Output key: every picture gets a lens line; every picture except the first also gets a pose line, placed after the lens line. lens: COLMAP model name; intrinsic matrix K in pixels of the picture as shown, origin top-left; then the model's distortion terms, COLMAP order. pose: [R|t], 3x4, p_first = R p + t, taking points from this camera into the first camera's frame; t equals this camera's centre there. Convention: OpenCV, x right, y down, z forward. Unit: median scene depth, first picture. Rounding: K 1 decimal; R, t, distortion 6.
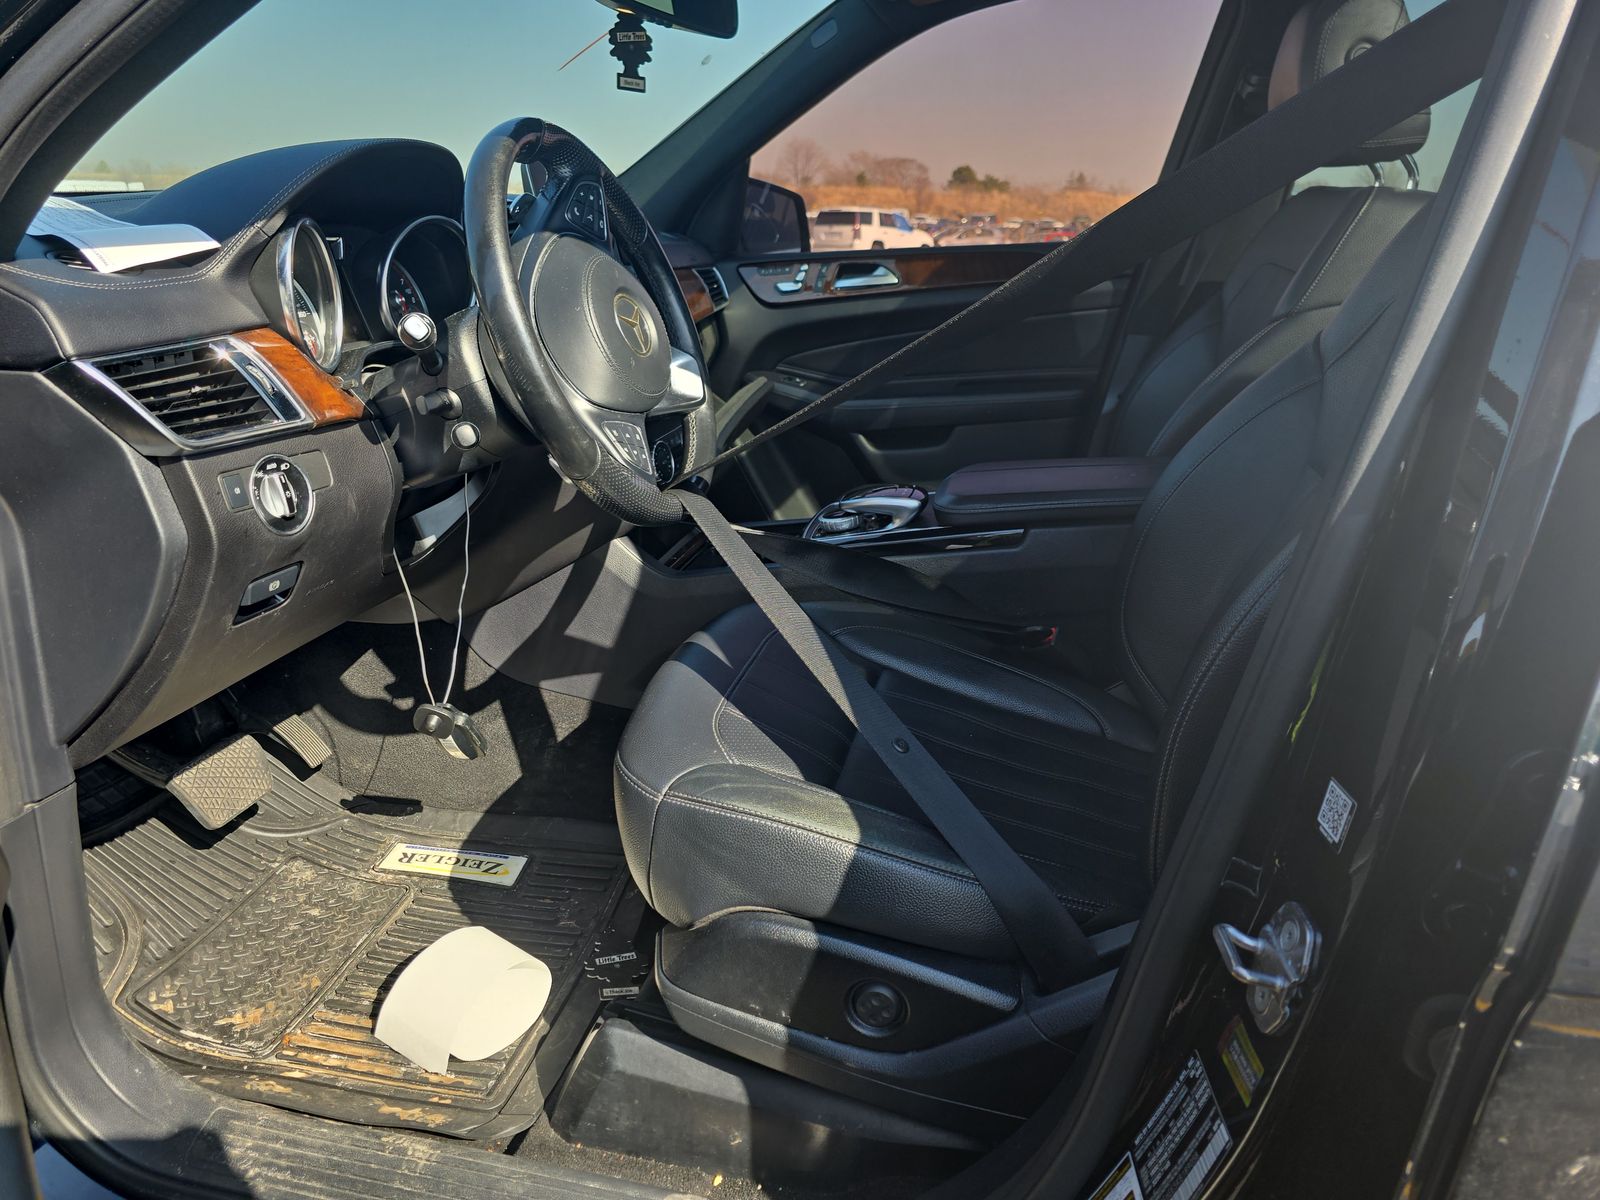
lens RADIAL K [[1161.5, 0, 800.0], [0, 1161.5, 600.0], [0, 0, 1]] dist [0.024794, -0.004907]
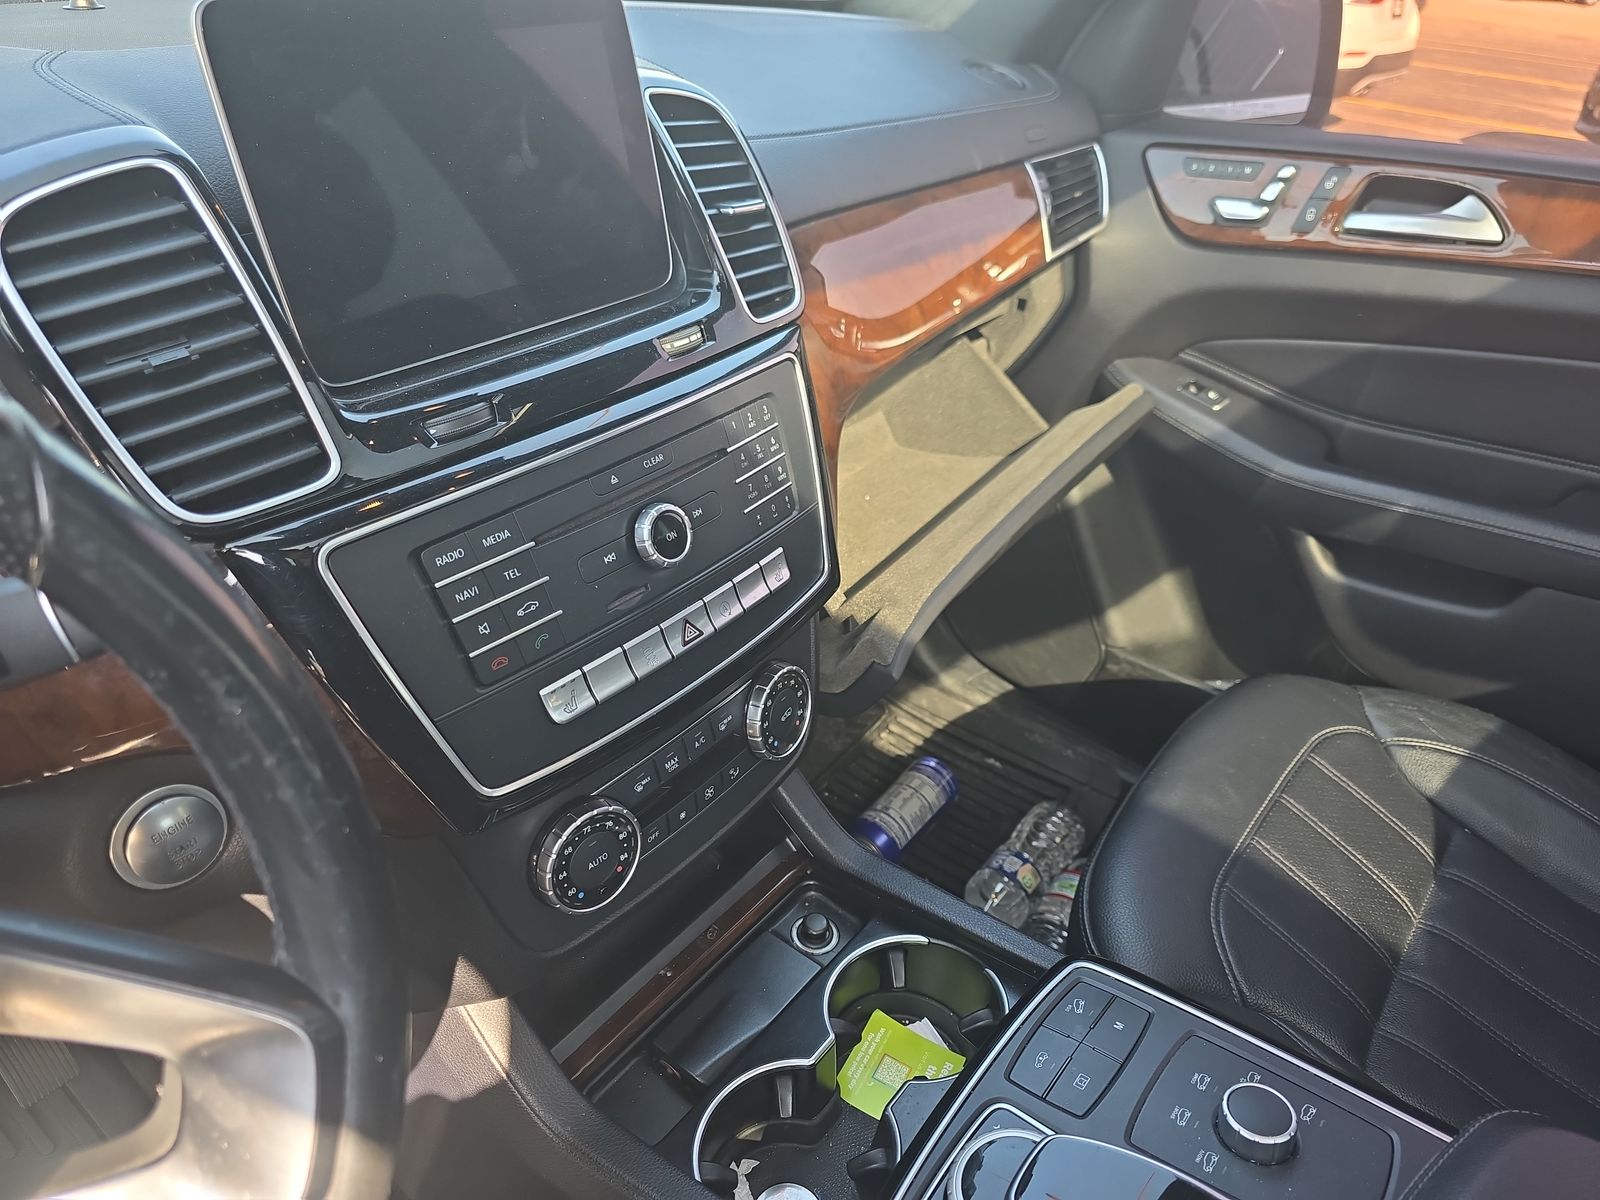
lens RADIAL K [[1161.5, 0, 800.0], [0, 1161.5, 600.0], [0, 0, 1]] dist [0.024794, -0.004907]
pose [[0.896508, 0.272009, -0.349692, 0.039239], [-0.181304, 0.945460, 0.270619, -0.216301], [0.404231, -0.179212, 0.896928, 0.477116]]
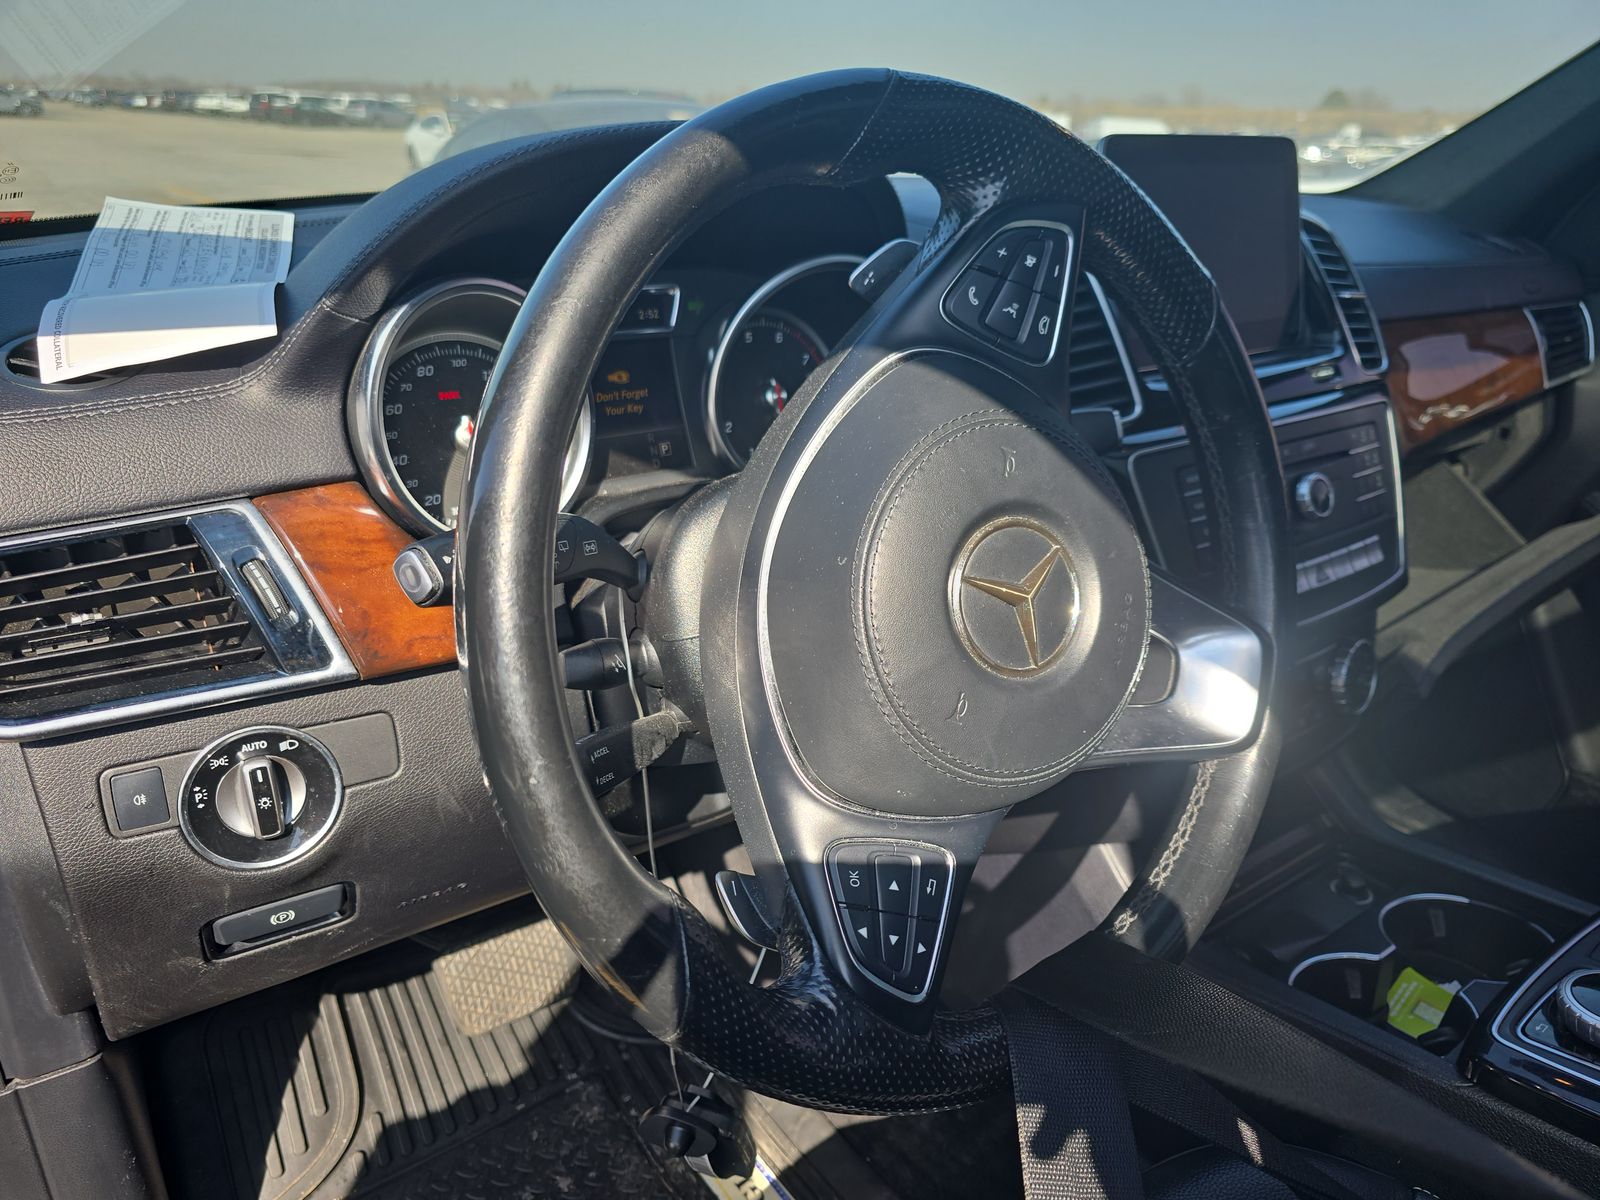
lens RADIAL K [[1161.5, 0, 800.0], [0, 1161.5, 600.0], [0, 0, 1]] dist [0.024794, -0.004907]
pose [[0.746062, 0.266671, -0.610146, 0.028105], [-0.224569, 0.963388, 0.146466, -0.147363], [0.626865, 0.027747, 0.778634, 0.334370]]
